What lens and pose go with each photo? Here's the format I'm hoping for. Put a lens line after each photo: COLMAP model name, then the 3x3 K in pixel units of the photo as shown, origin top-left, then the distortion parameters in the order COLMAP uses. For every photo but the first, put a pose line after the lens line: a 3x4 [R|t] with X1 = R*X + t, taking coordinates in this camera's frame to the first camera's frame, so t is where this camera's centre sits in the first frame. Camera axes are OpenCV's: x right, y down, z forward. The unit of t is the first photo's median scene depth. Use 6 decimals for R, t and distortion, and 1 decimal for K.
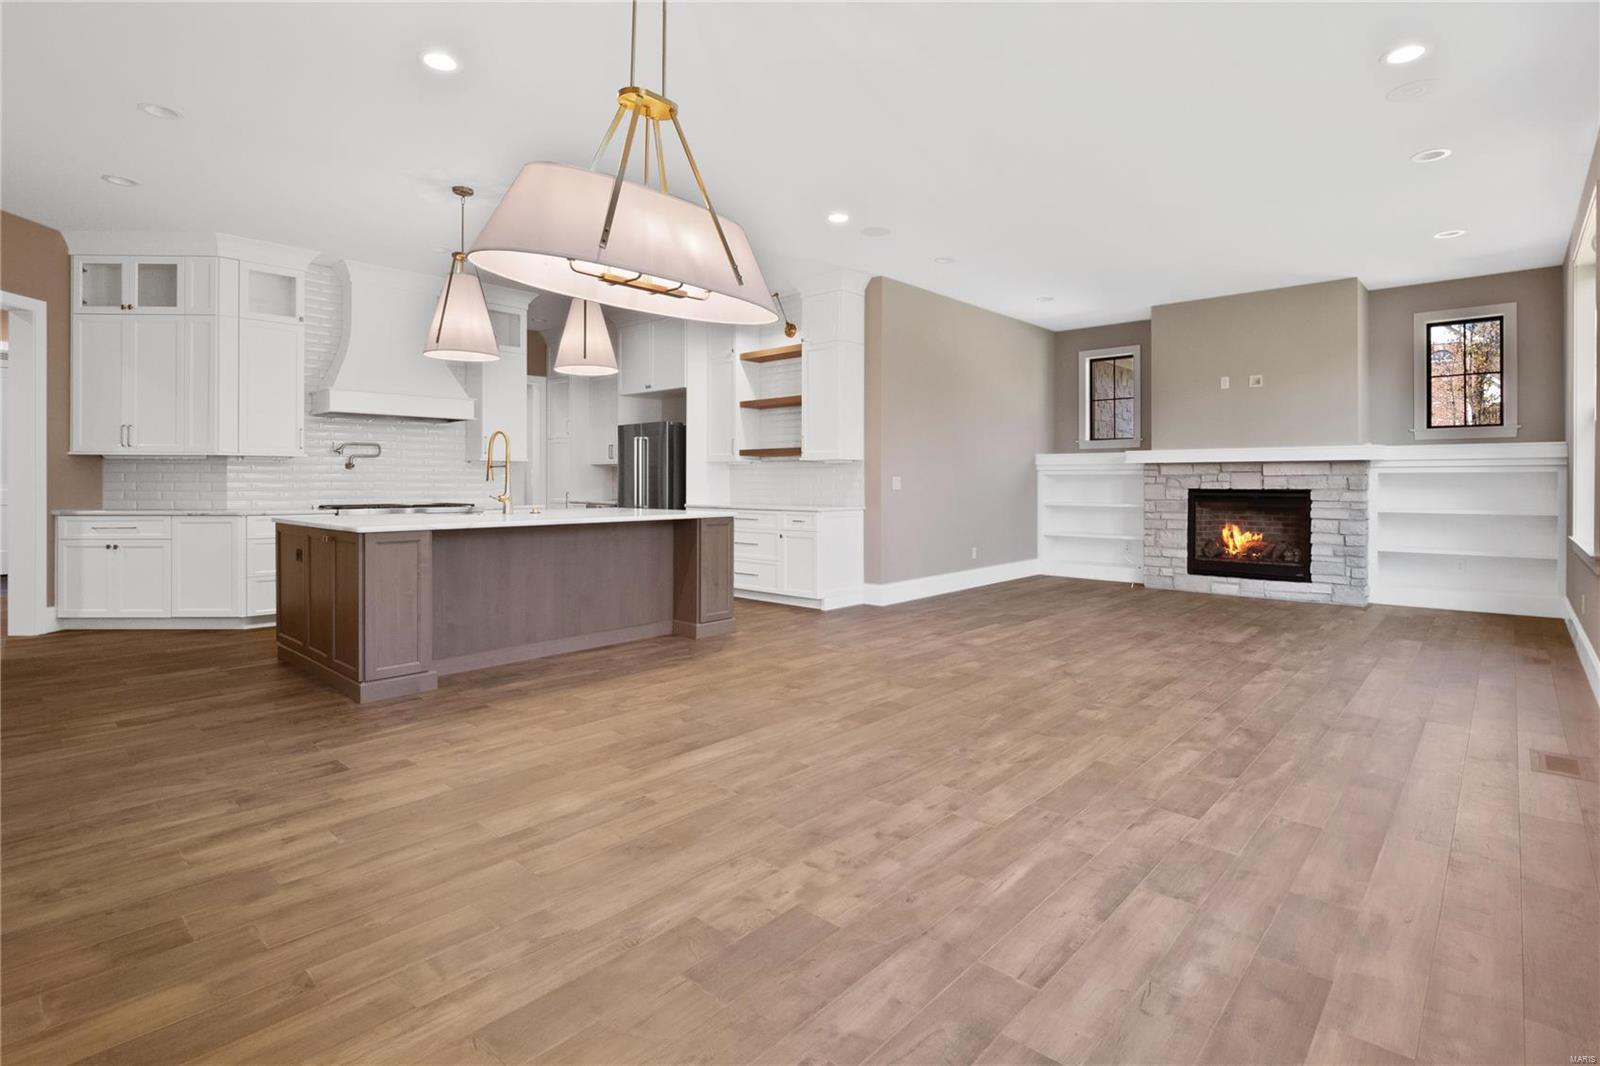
lens RADIAL K [[792.1, 0, 799.7], [0, 792.1, 482.8], [0, 0, 1]] dist [-0.005518, -0.000414]
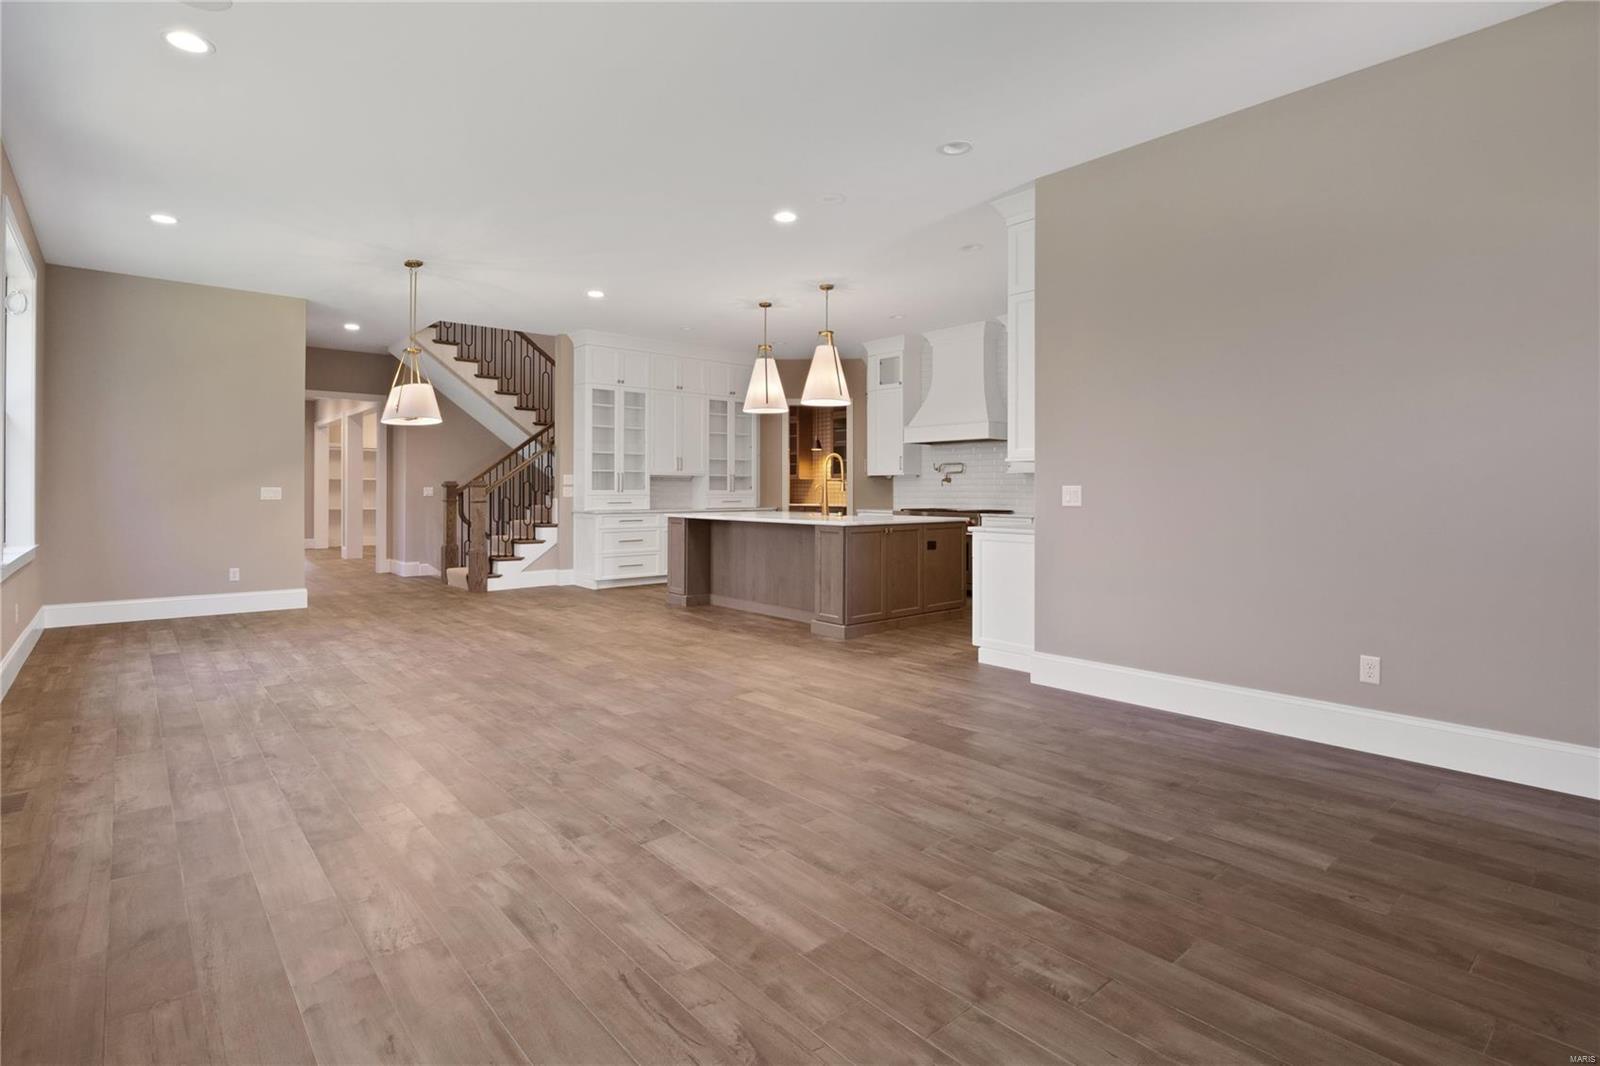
lens RADIAL K [[782.1, 0, 803.4], [0, 782.1, 498.8], [0, 0, 1]] dist [-0.014320, -0.000910]
pose [[-0.121523, 0.010200, -0.992536, 0.749691], [-0.005105, 0.999928, 0.010901, -0.003109], [0.992575, 0.006392, -0.121462, 0.867717]]
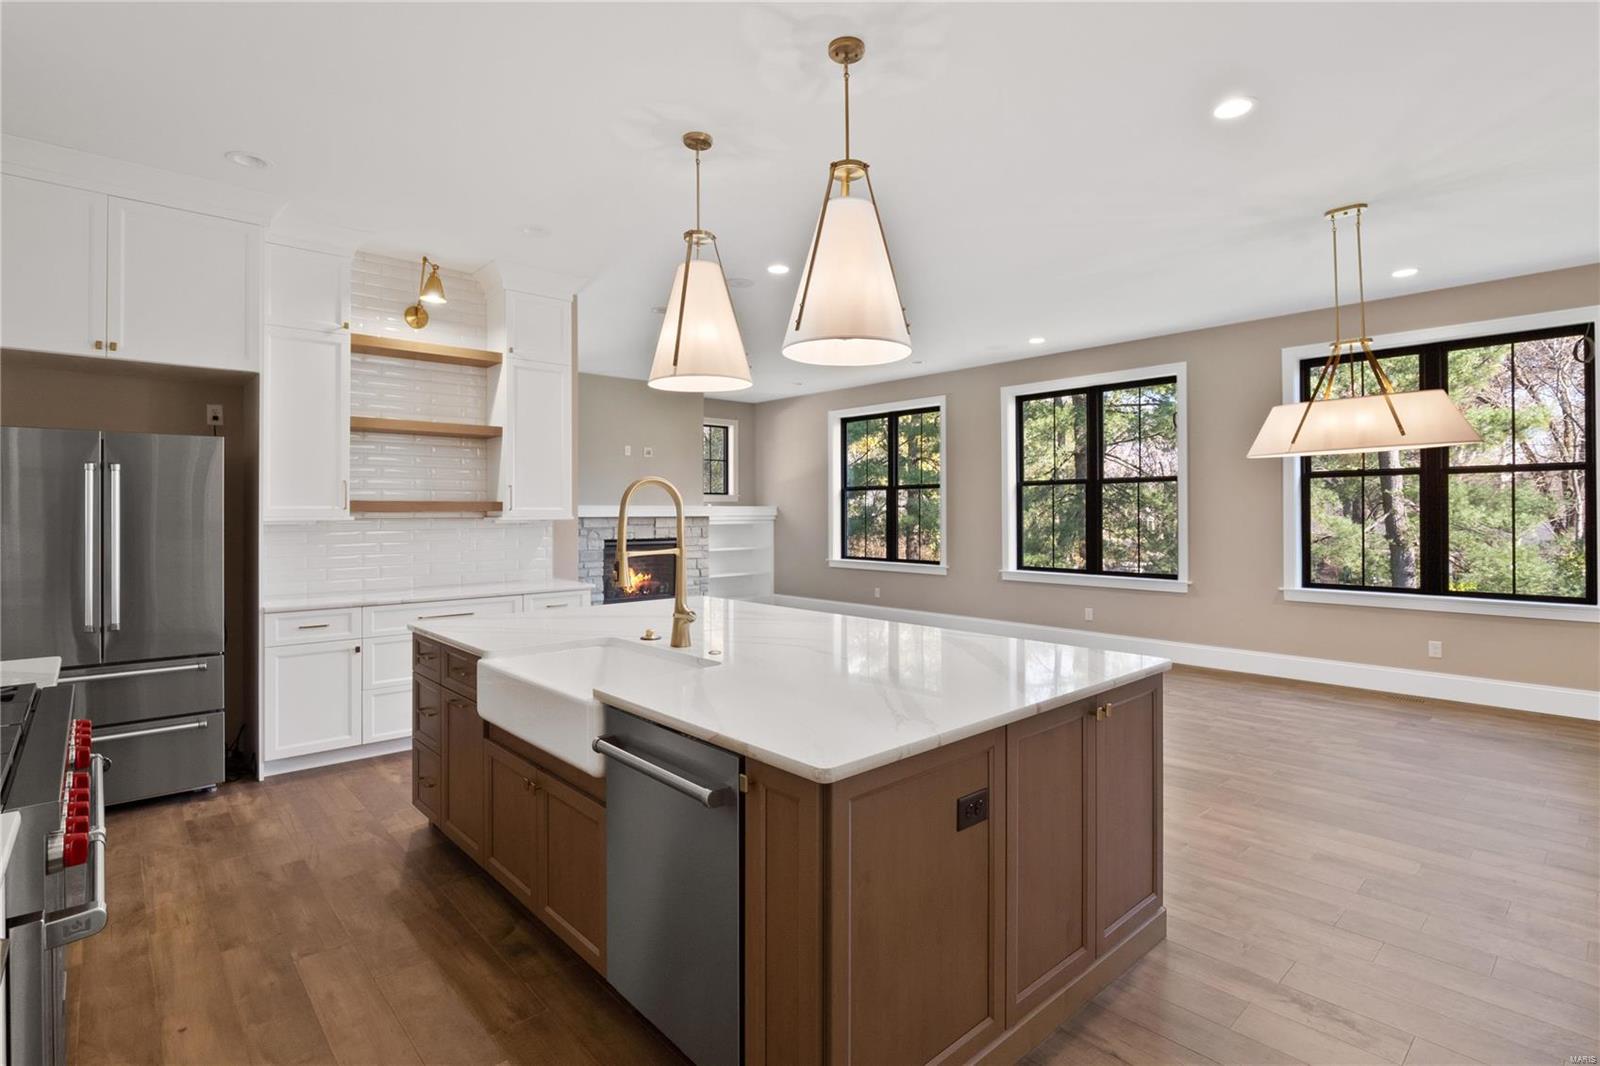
lens RADIAL K [[782.1, 0, 803.4], [0, 782.1, 498.8], [0, 0, 1]] dist [-0.014320, -0.000910]
pose [[0.081078, 0.015963, 0.996580, -0.674602], [0.005911, 0.999846, -0.016497, -0.034546], [-0.996690, 0.007228, 0.080971, 0.694134]]
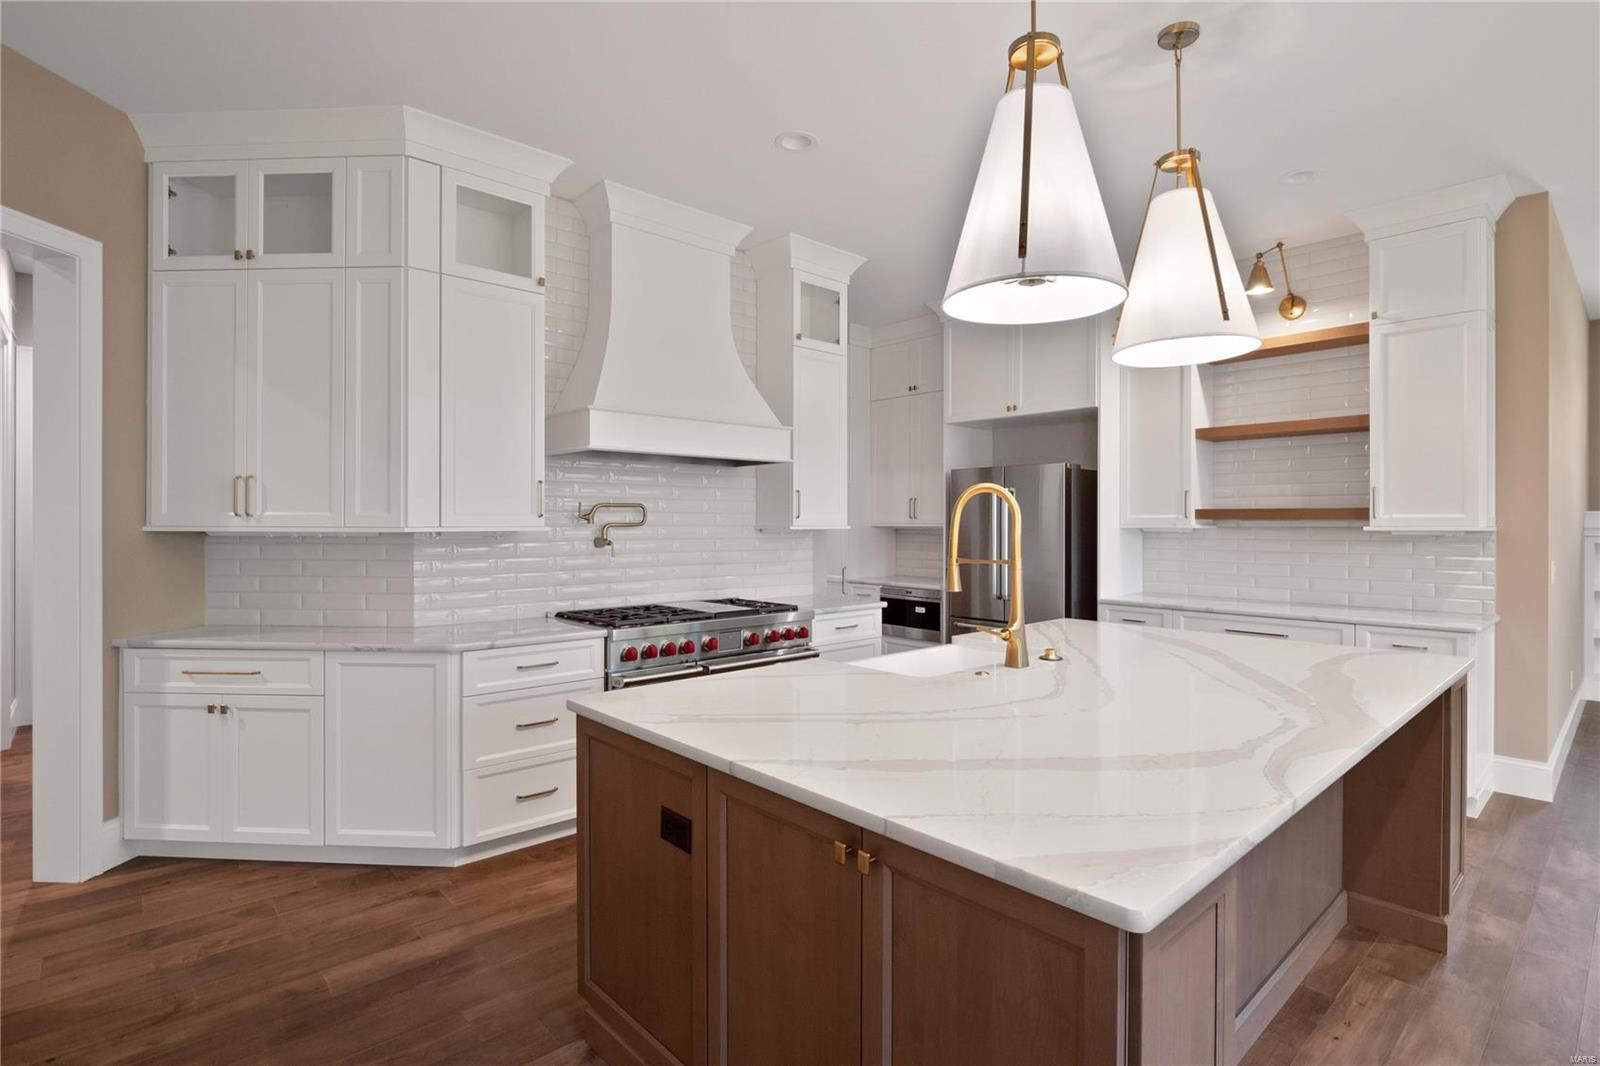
lens RADIAL K [[798.9, 0, 803.9], [0, 798.9, 523.8], [0, 0, 1]] dist [-0.002141, -0.001381]
pose [[0.995047, 0.000449, -0.099401, -0.344556], [-0.000401, 1.000000, 0.000503, -0.033985], [0.099401, -0.000461, 0.995047, 0.407864]]
